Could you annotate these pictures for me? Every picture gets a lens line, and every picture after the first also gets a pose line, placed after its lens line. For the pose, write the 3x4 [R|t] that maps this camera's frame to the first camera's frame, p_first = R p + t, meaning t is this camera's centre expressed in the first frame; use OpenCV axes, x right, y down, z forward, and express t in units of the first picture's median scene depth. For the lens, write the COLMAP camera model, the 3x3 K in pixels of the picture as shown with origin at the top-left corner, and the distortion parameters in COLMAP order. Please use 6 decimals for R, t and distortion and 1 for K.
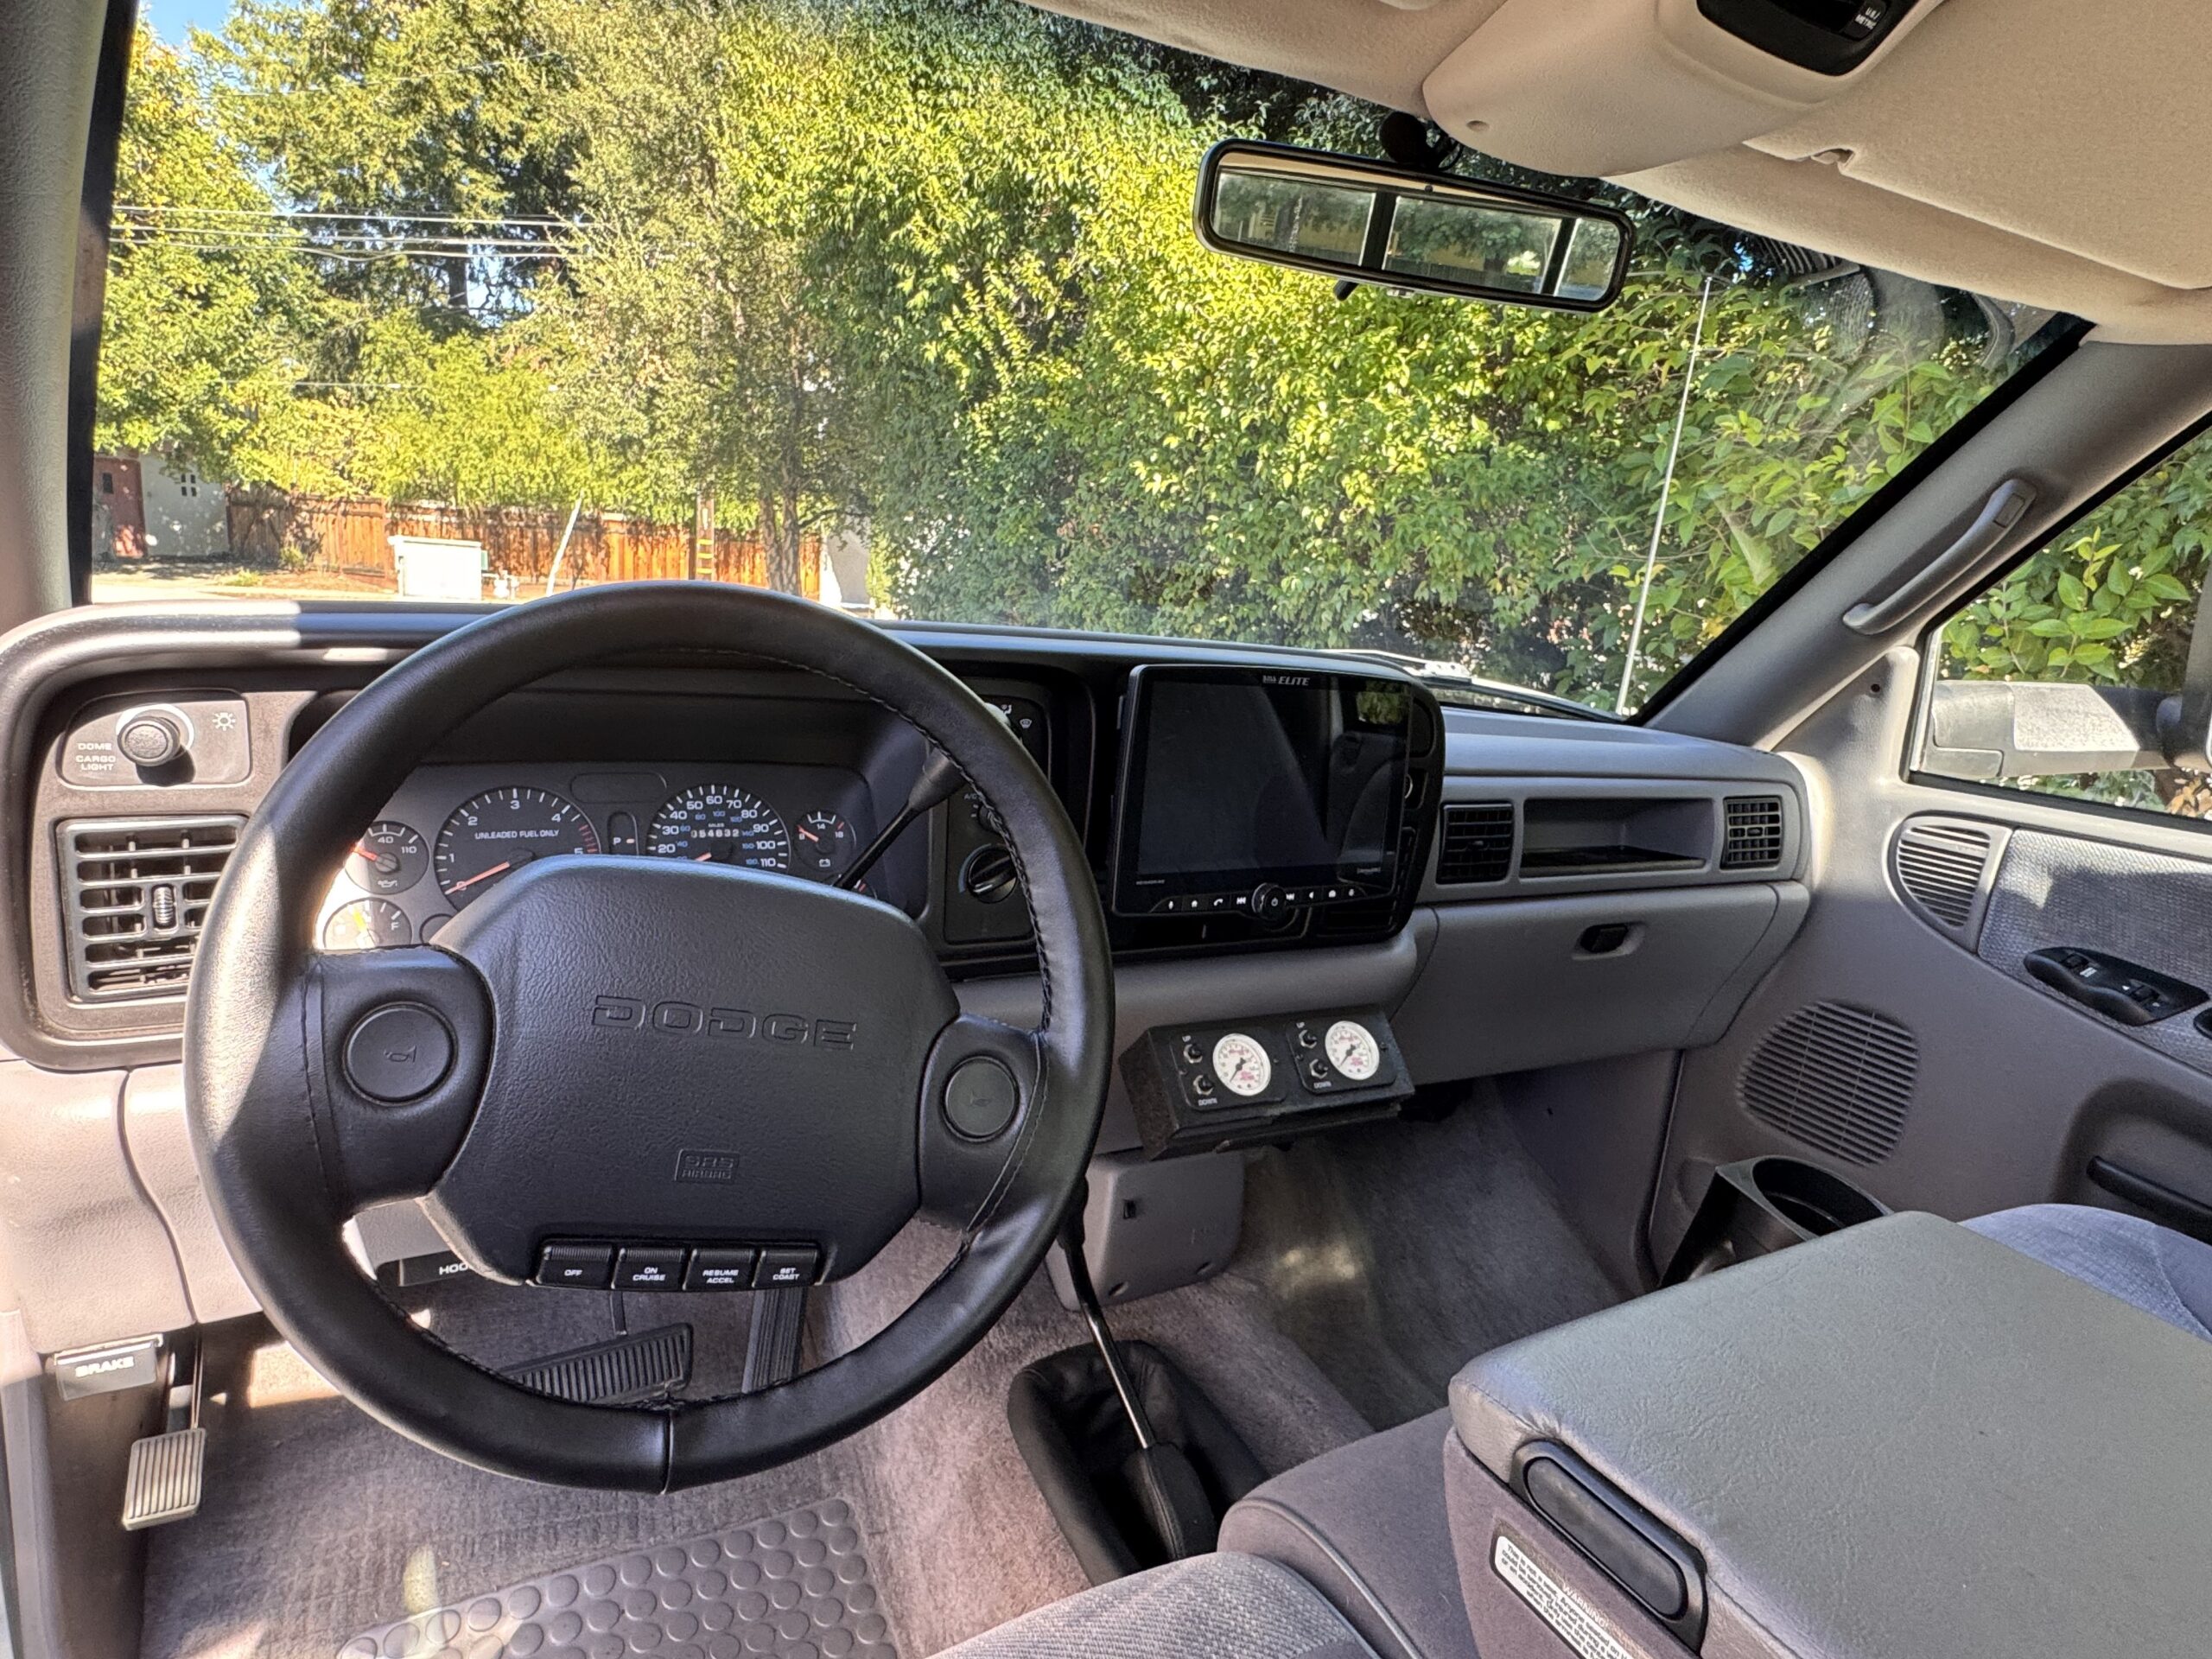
lens RADIAL K [[1219.3, 0, 1092.7], [0, 1219.3, 830.9], [0, 0, 1]] dist [-0.003435, -0.003979]
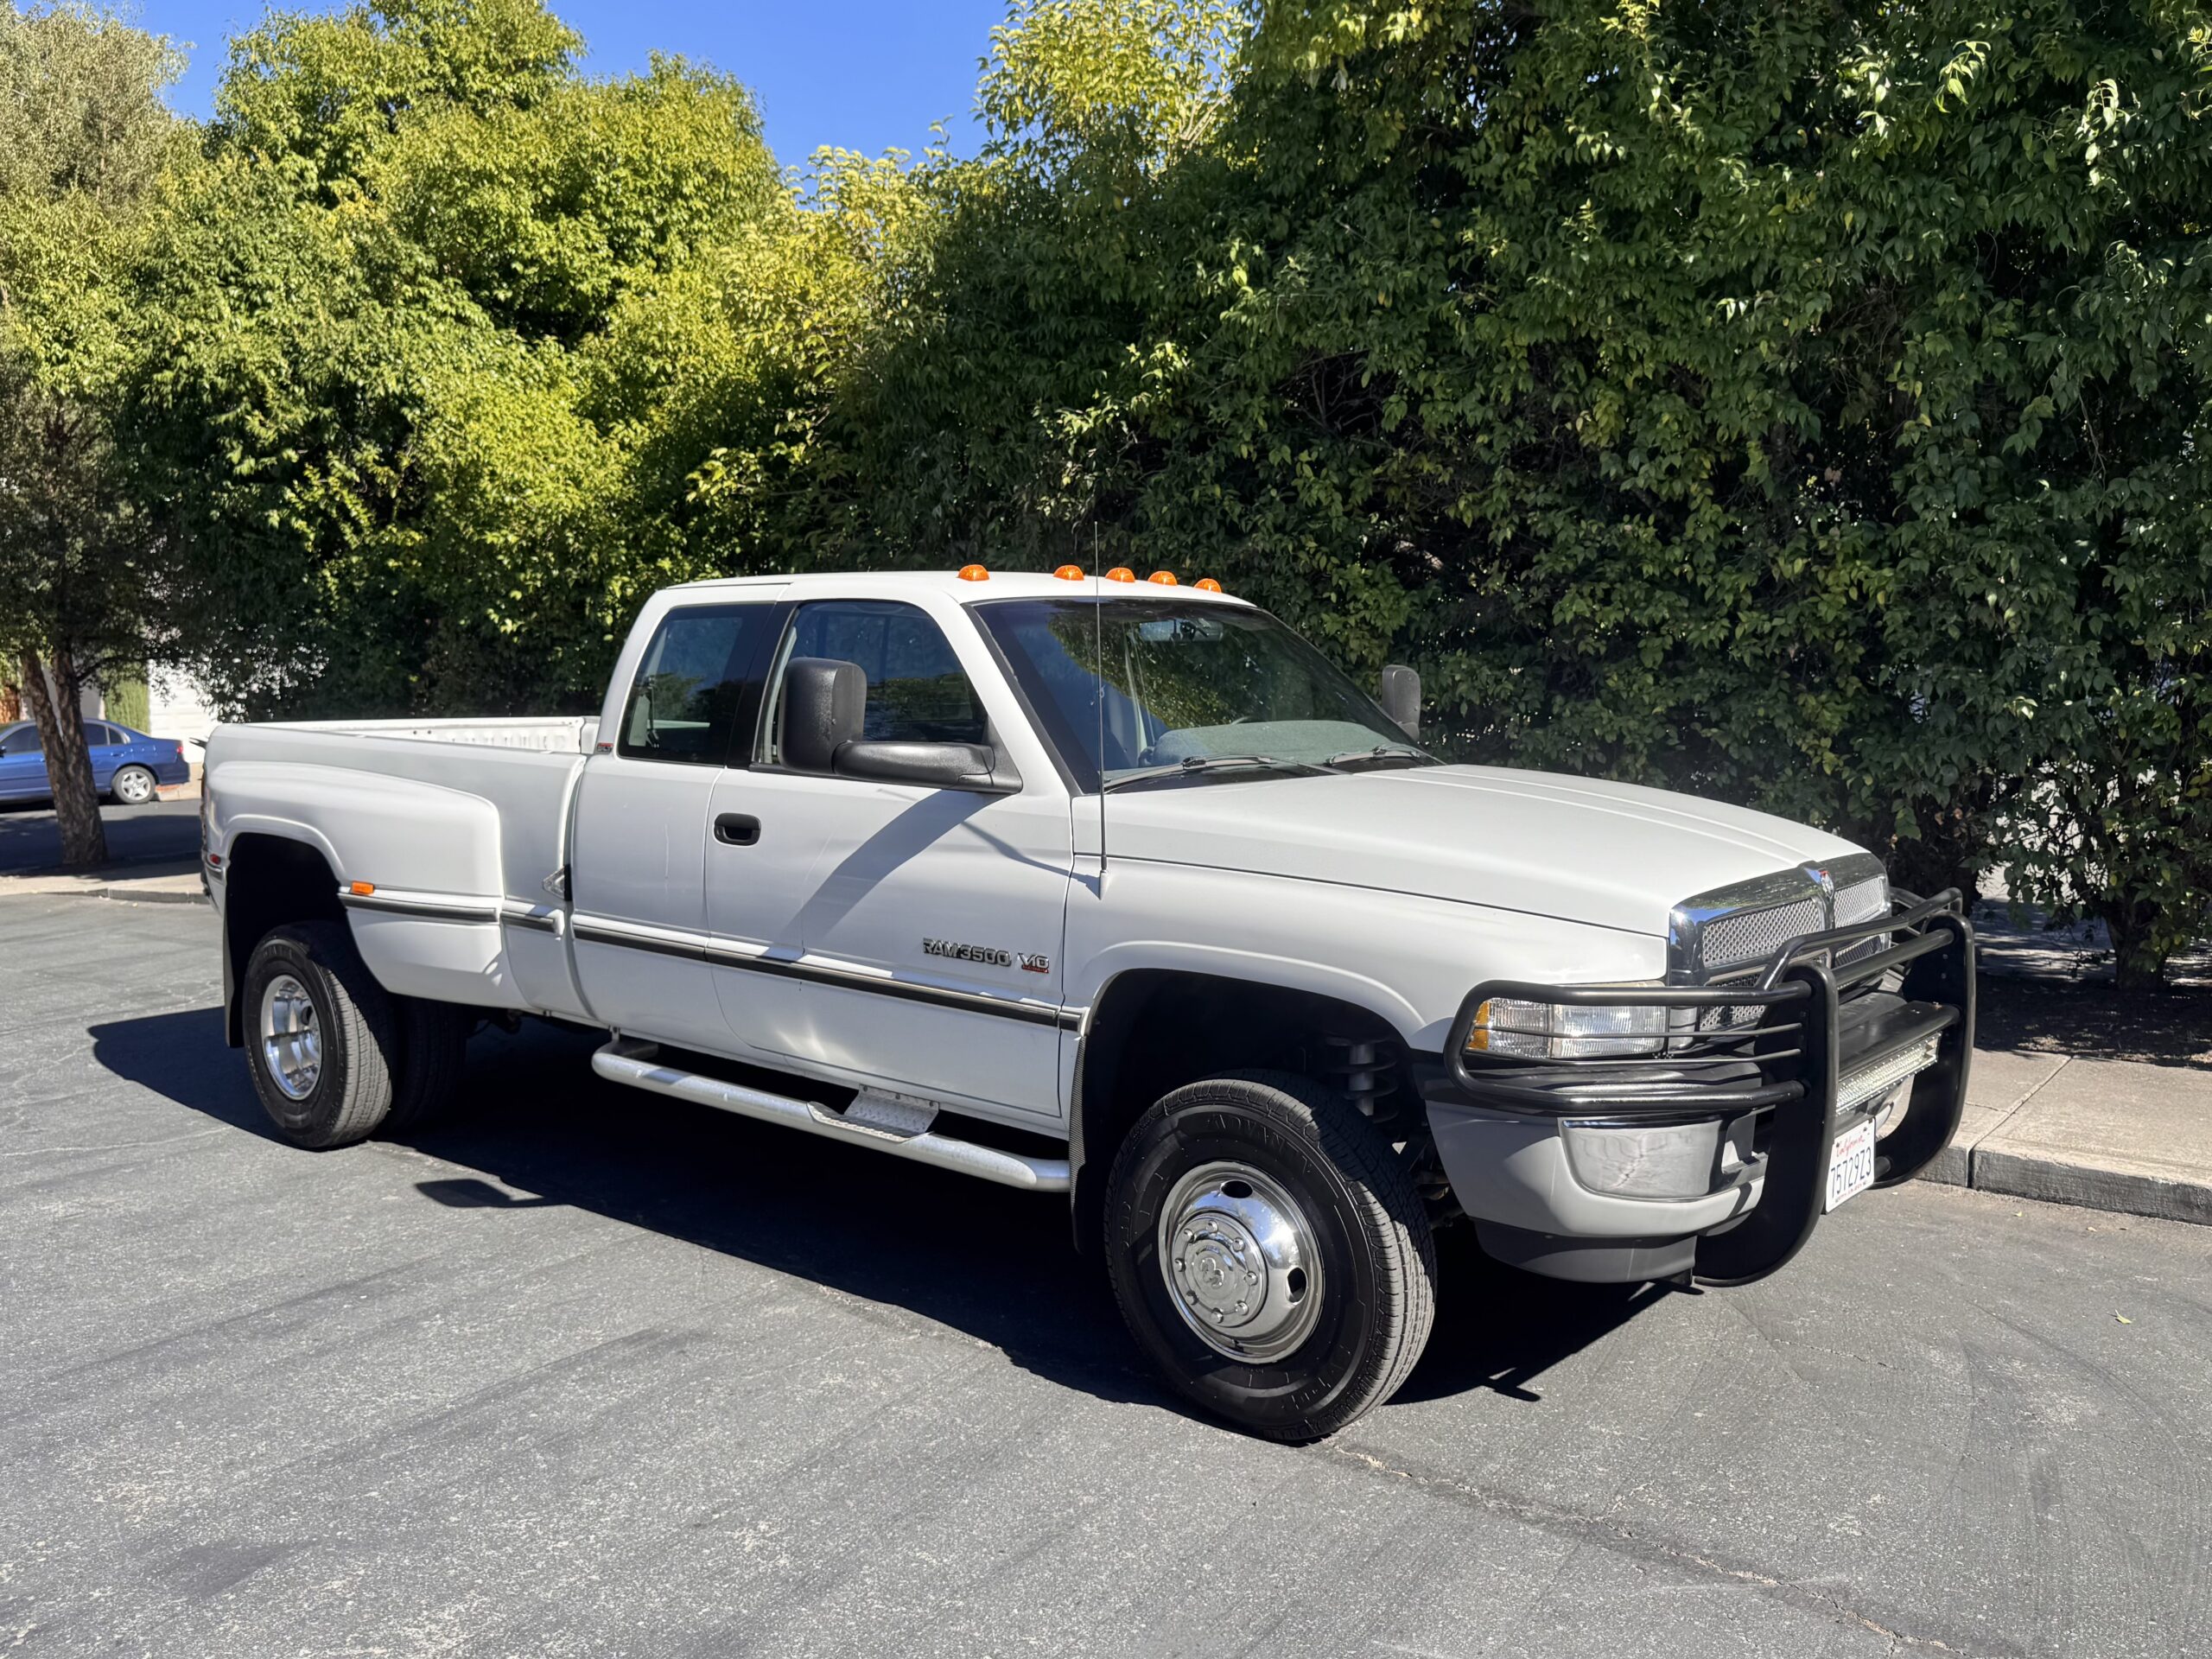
lens RADIAL K [[1798.6, 0, 1057.1], [0, 1798.6, 827.1], [0, 0, 1]] dist [0.080386, -0.124641]
pose [[0.934387, -0.126066, 0.333208, -0.060314], [0.164163, 0.982442, -0.088650, 0.161919], [-0.316182, 0.137534, 0.938676, -0.821281]]
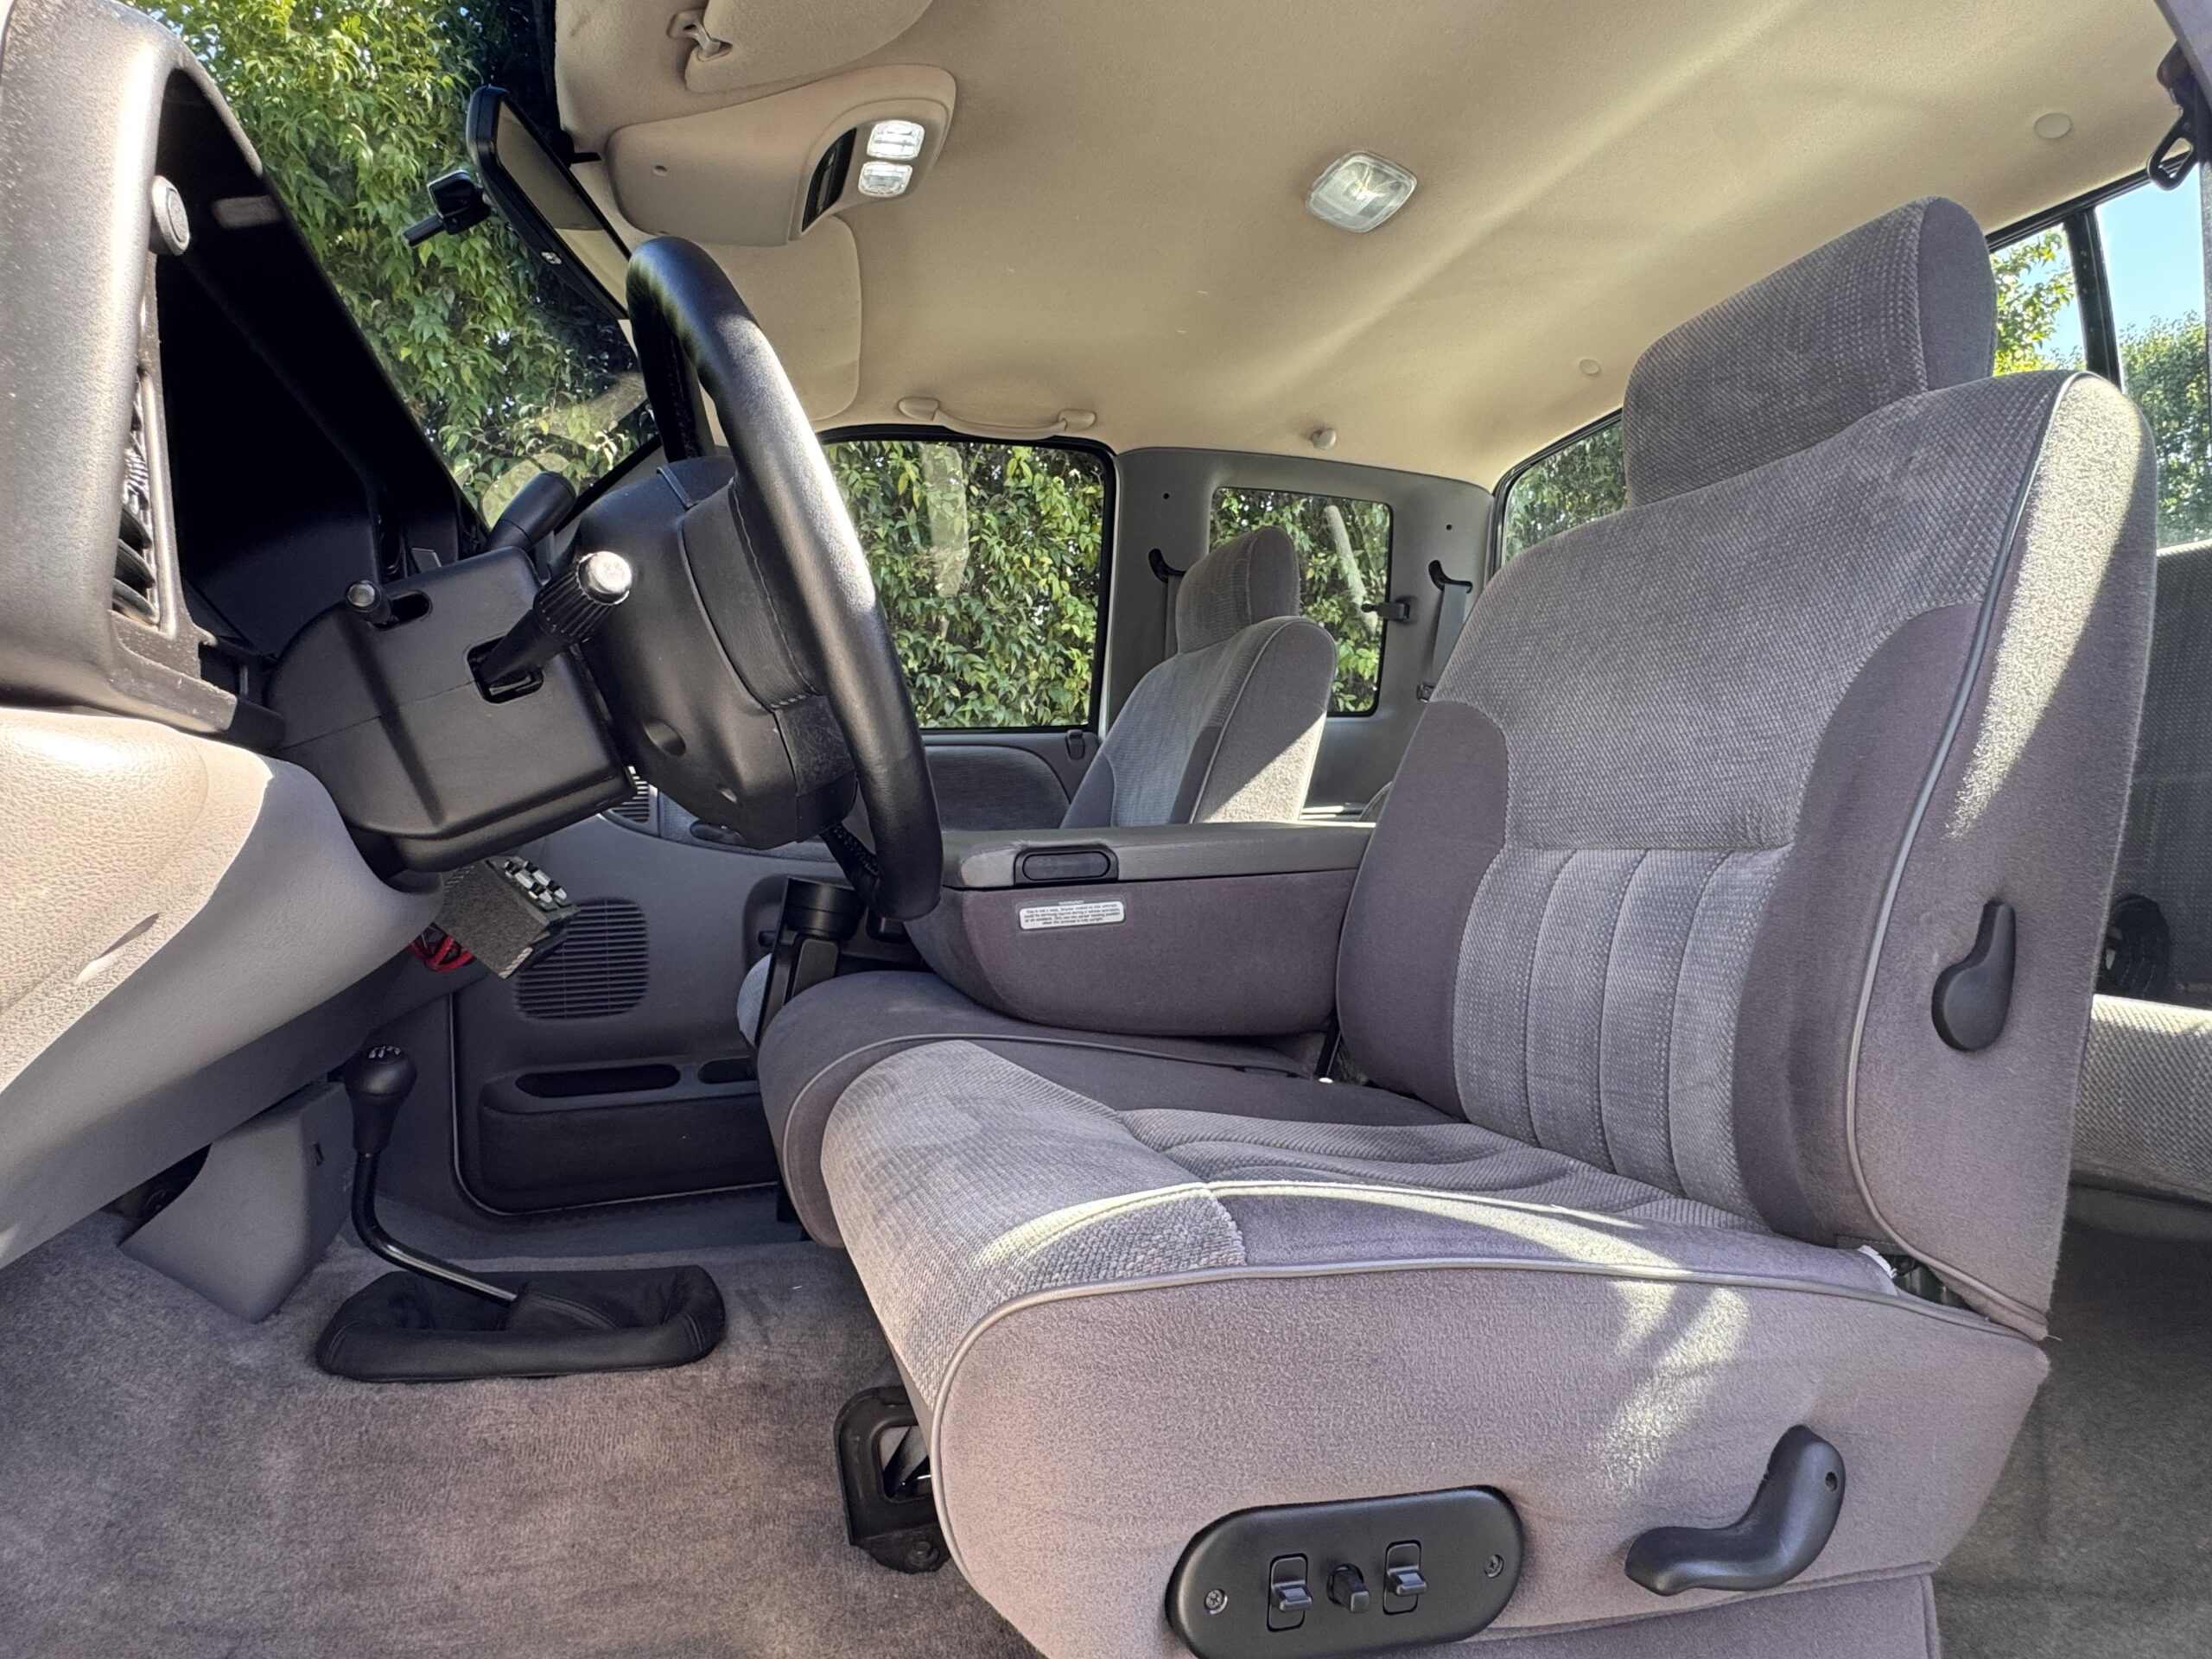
lens RADIAL K [[1218.5, 0, 1085.3], [0, 1218.5, 833.9], [0, 0, 1]] dist [-0.017604, 0.011362]
pose [[0.194480, -0.088937, 0.976866, -0.104812], [0.257547, 0.965571, 0.036634, 0.029319], [-0.946492, 0.244464, 0.210689, 0.030460]]
